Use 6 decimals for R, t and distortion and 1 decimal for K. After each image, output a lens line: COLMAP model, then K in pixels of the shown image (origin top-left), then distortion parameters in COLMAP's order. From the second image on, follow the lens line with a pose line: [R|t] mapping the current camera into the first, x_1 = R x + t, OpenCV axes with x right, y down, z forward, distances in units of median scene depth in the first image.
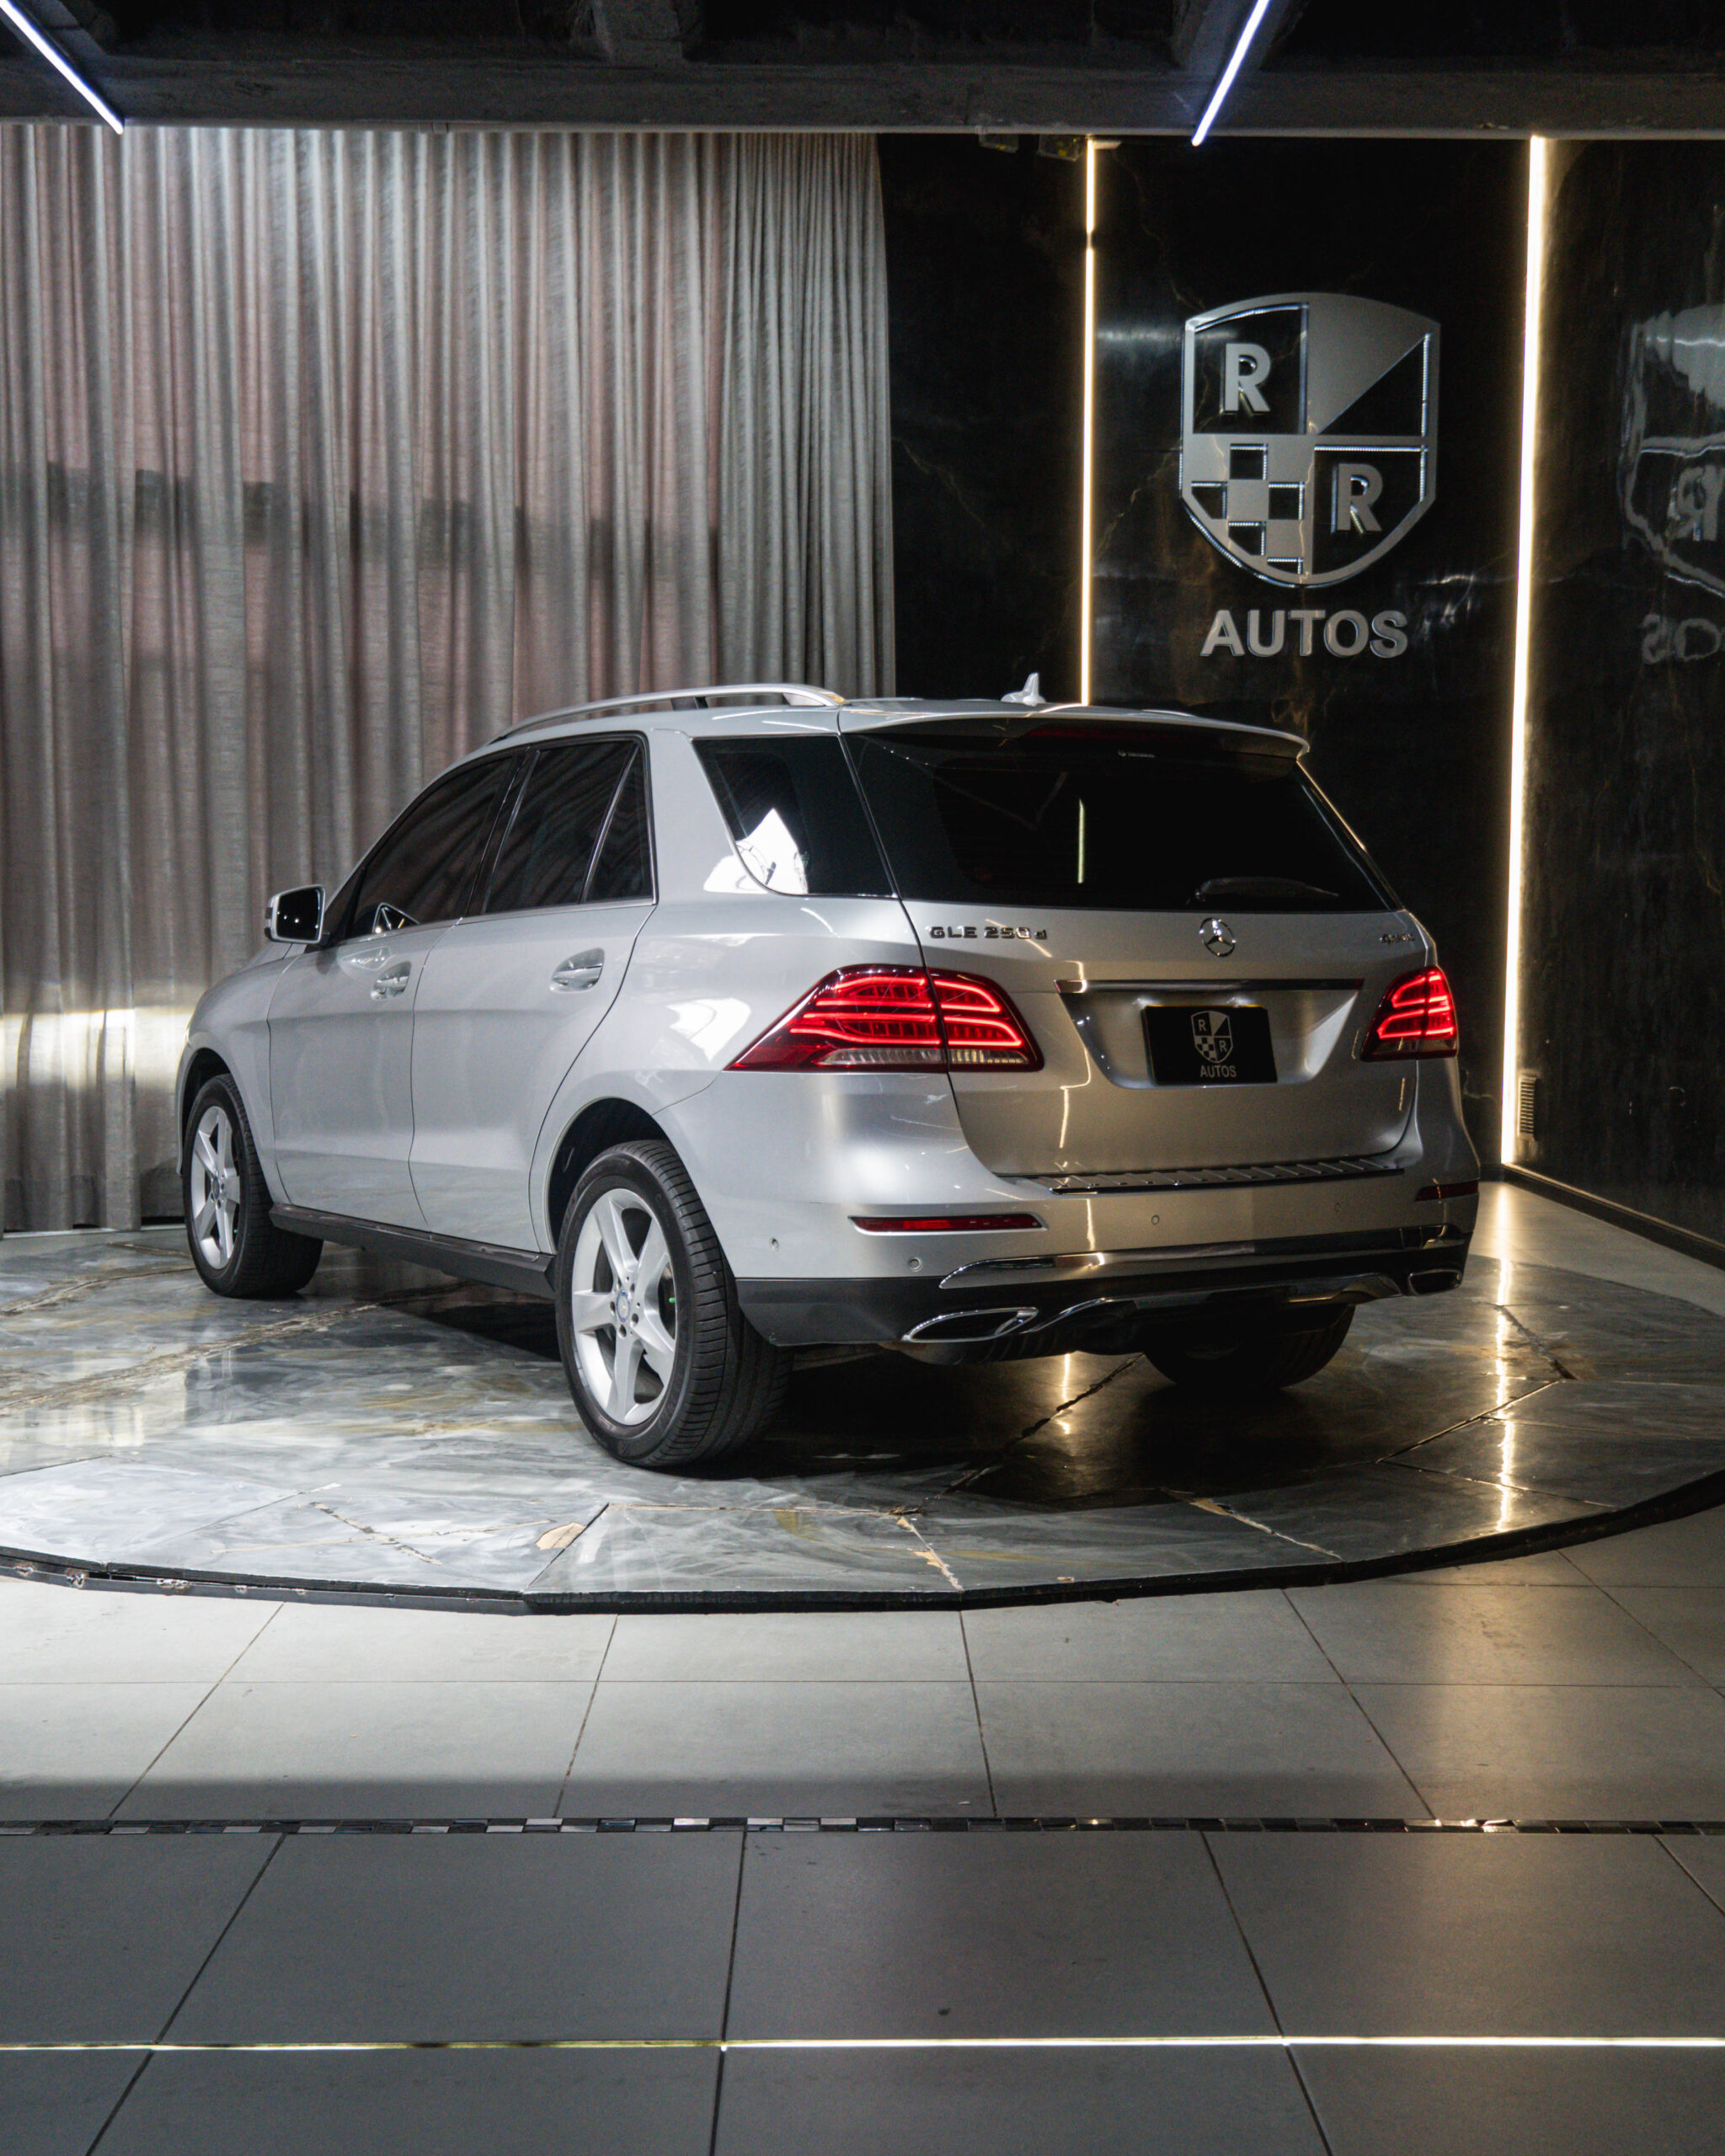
lens RADIAL K [[2145.0, 0, 876.5], [0, 2145.0, 1110.2], [0, 0, 1]] dist [-0.000255, 0.000000]
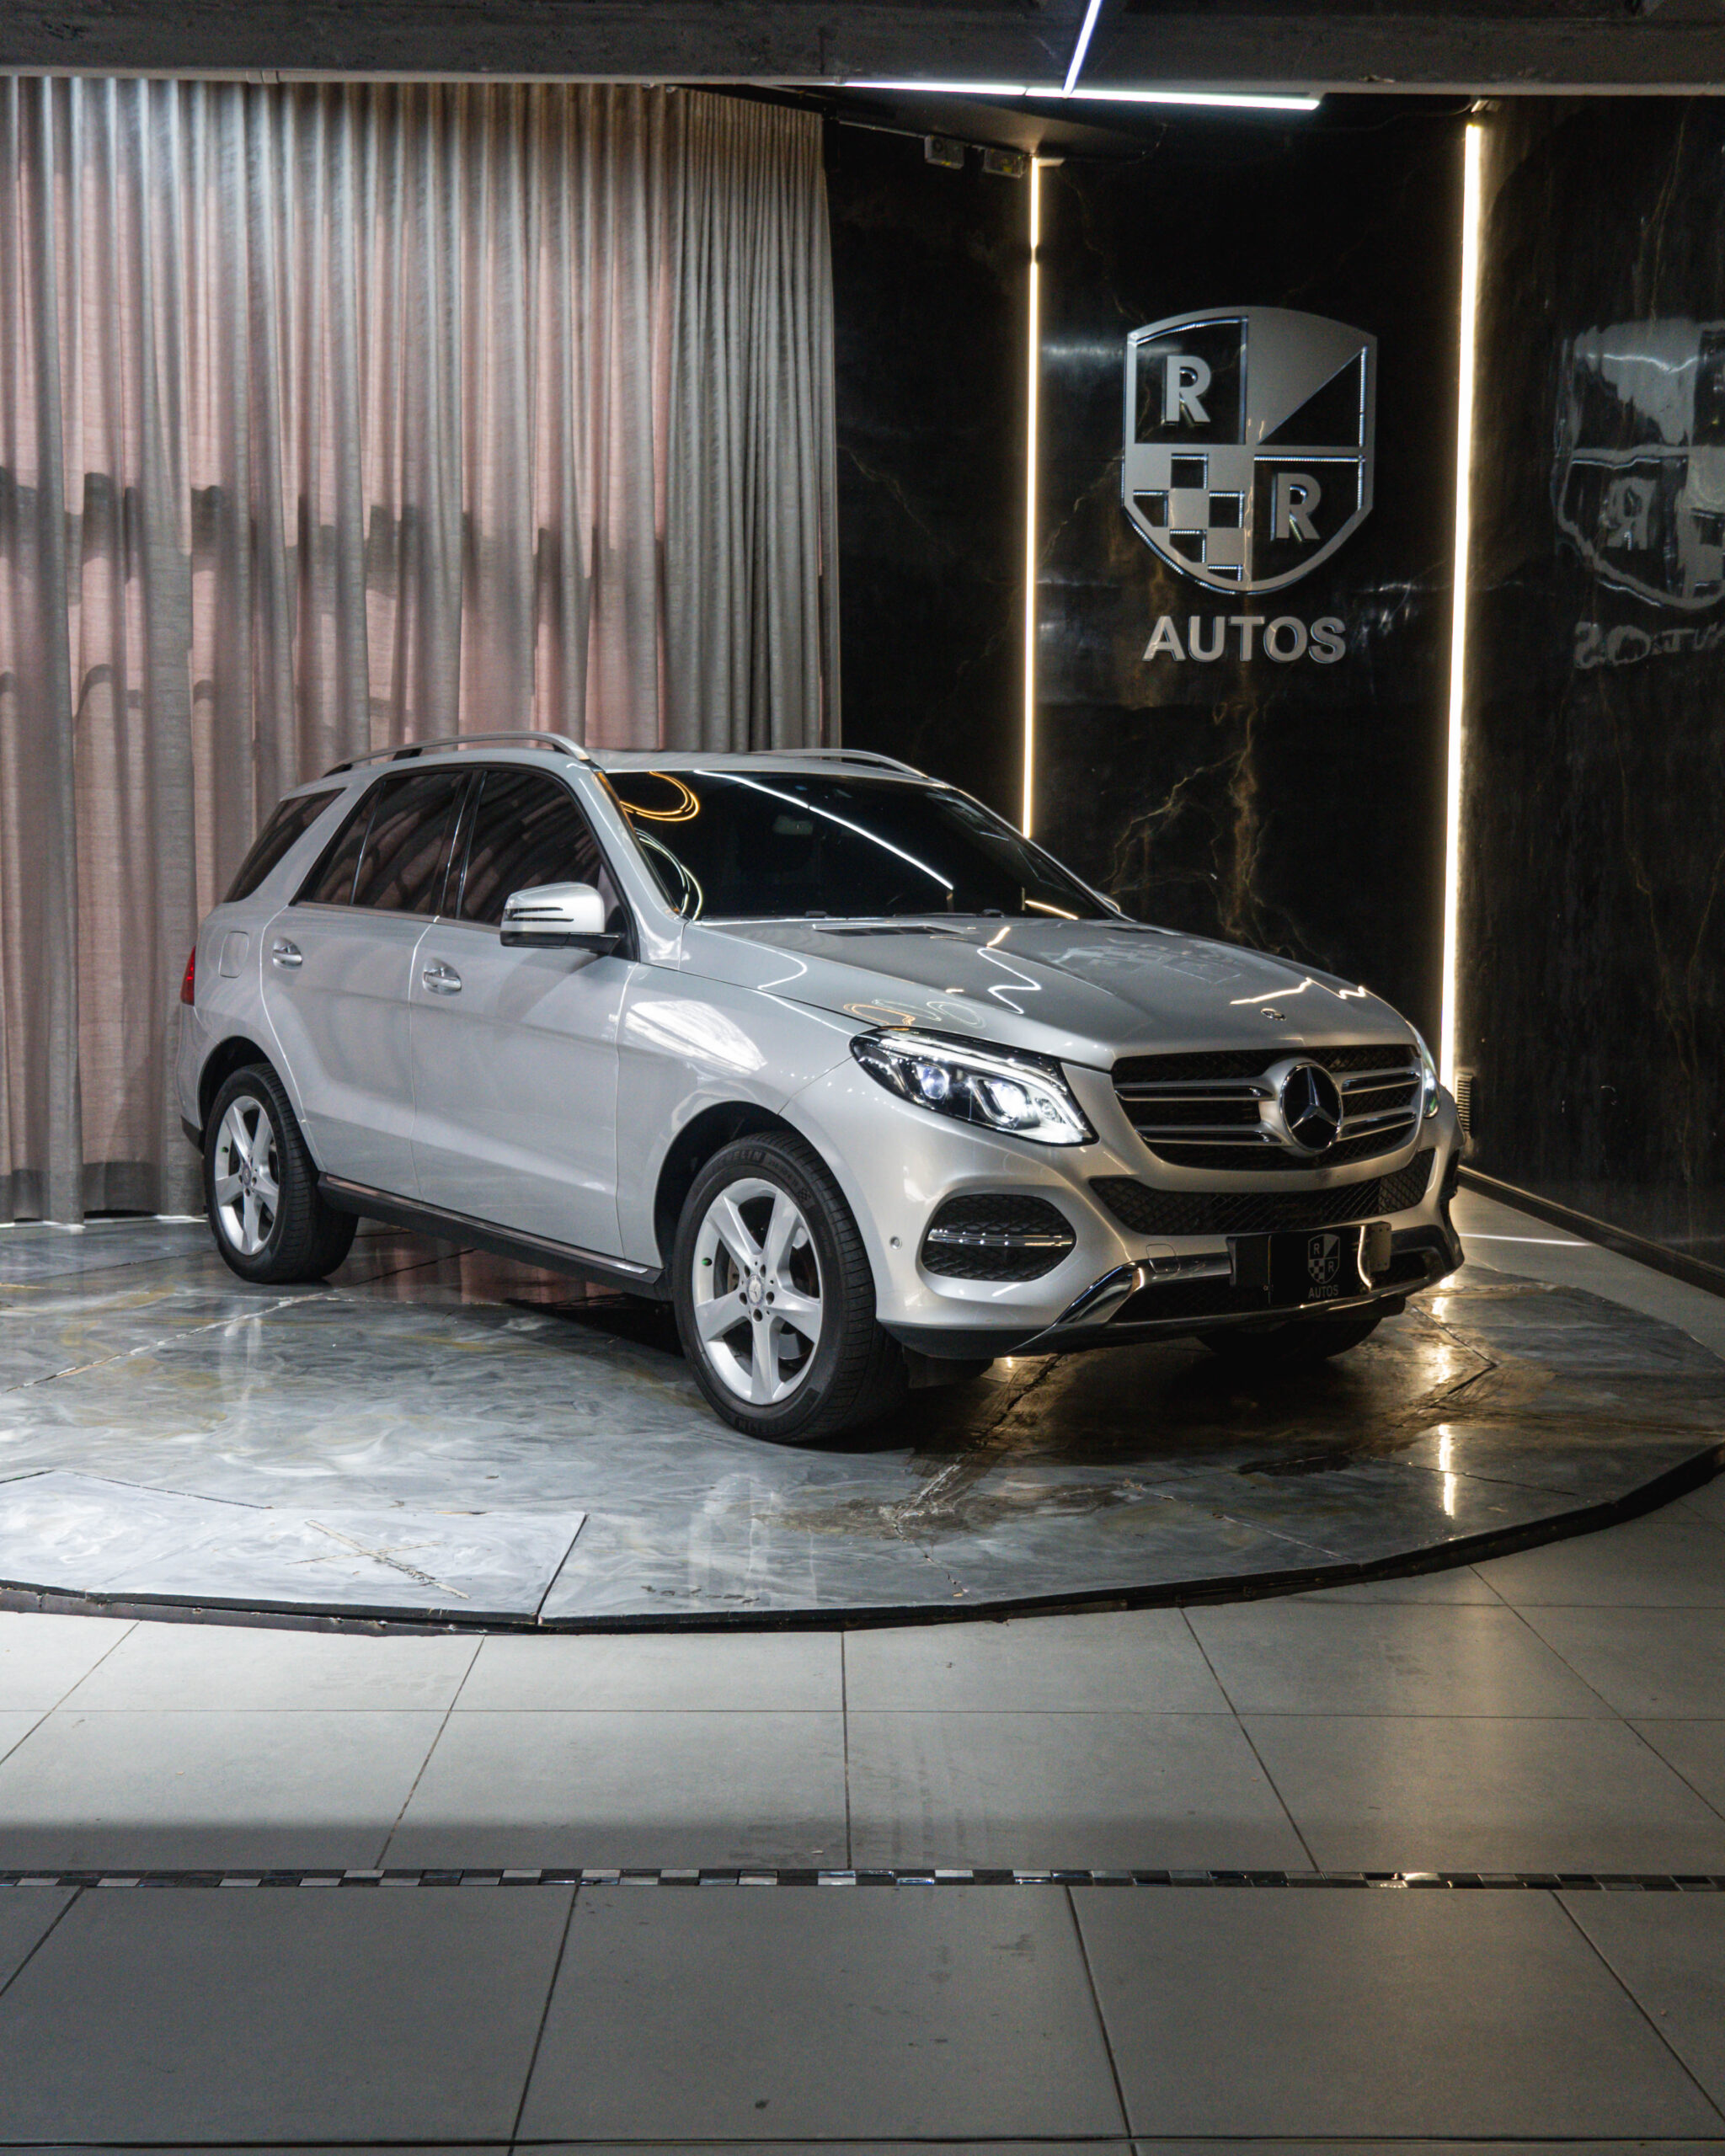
lens RADIAL K [[2034.1, 0, 871.0], [0, 2034.1, 1066.8], [0, 0, 1]] dist [-0.003680, 0.000000]
pose [[0.999995, 0.003270, 0.000373, 0.025933], [-0.003263, 0.999843, -0.017431, -0.001942], [-0.000430, 0.017430, 0.999848, 0.043794]]
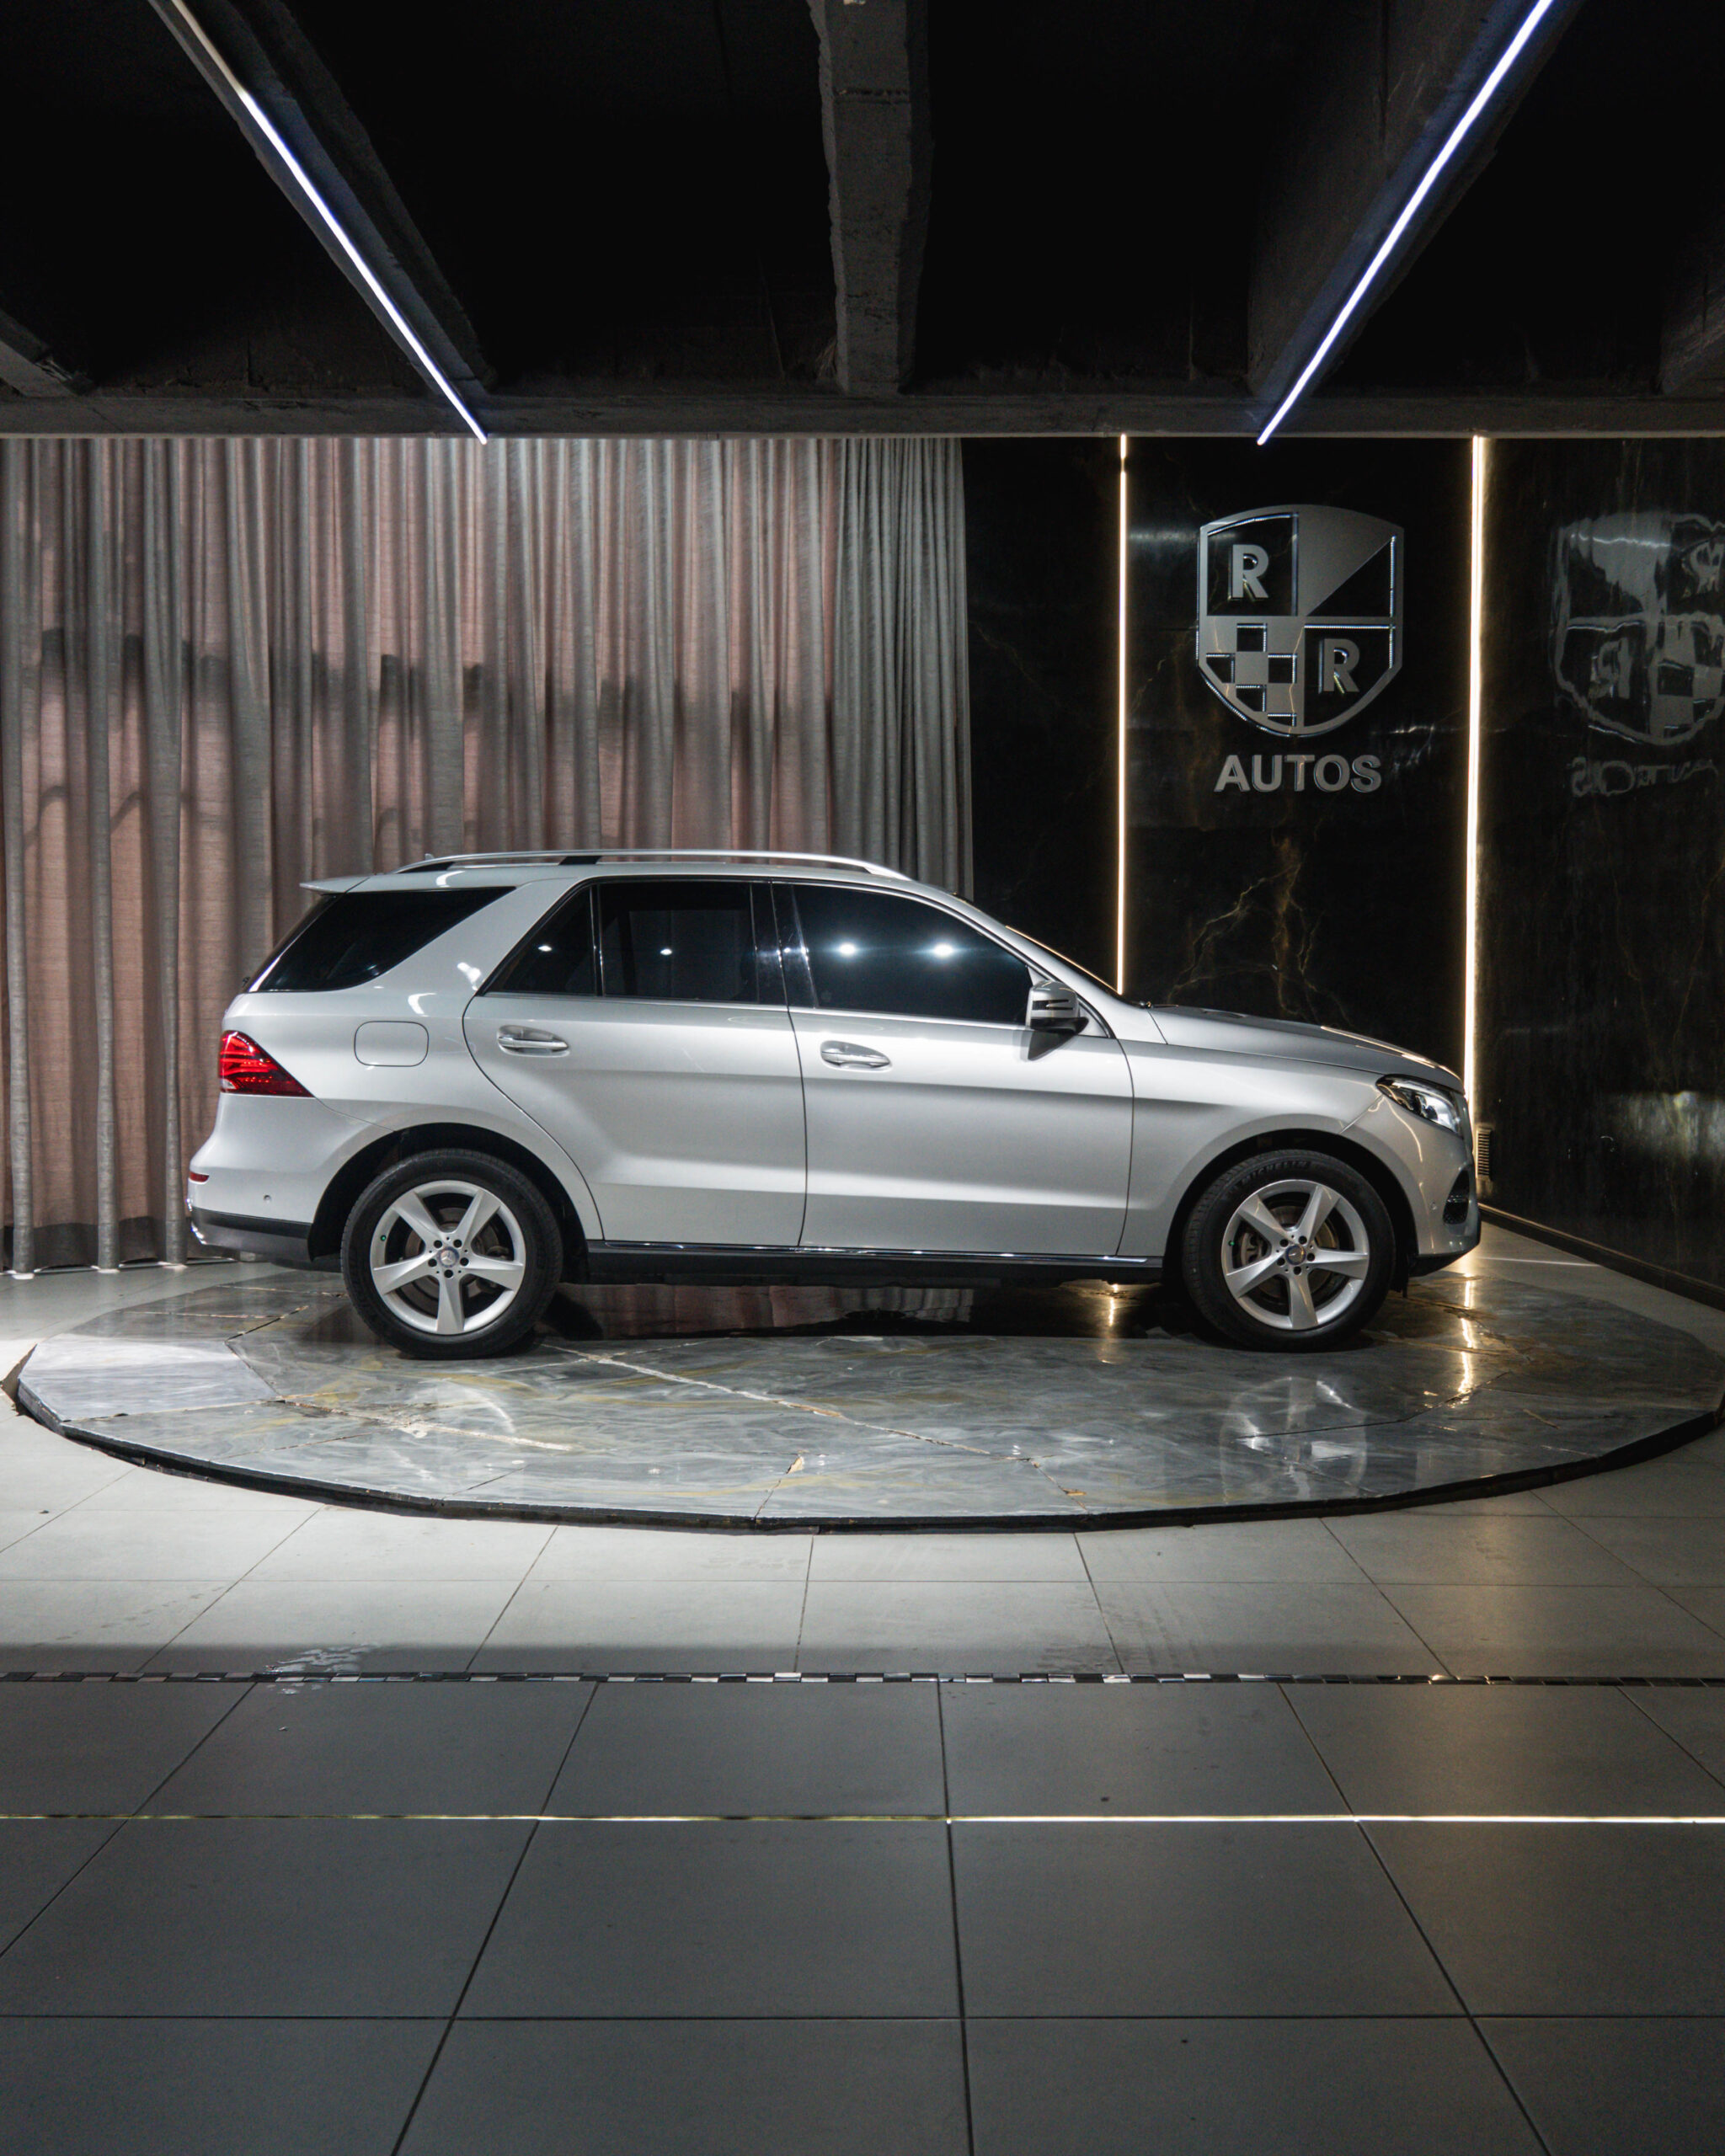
lens RADIAL K [[1826.9, 0, 876.3], [0, 1826.9, 1088.4], [0, 0, 1]] dist [-0.016180, 0.000264]
pose [[0.999844, -0.002496, -0.017507, -0.031705], [0.001766, 0.999133, -0.041589, 0.004681], [0.017595, 0.041551, 0.998981, -0.063447]]
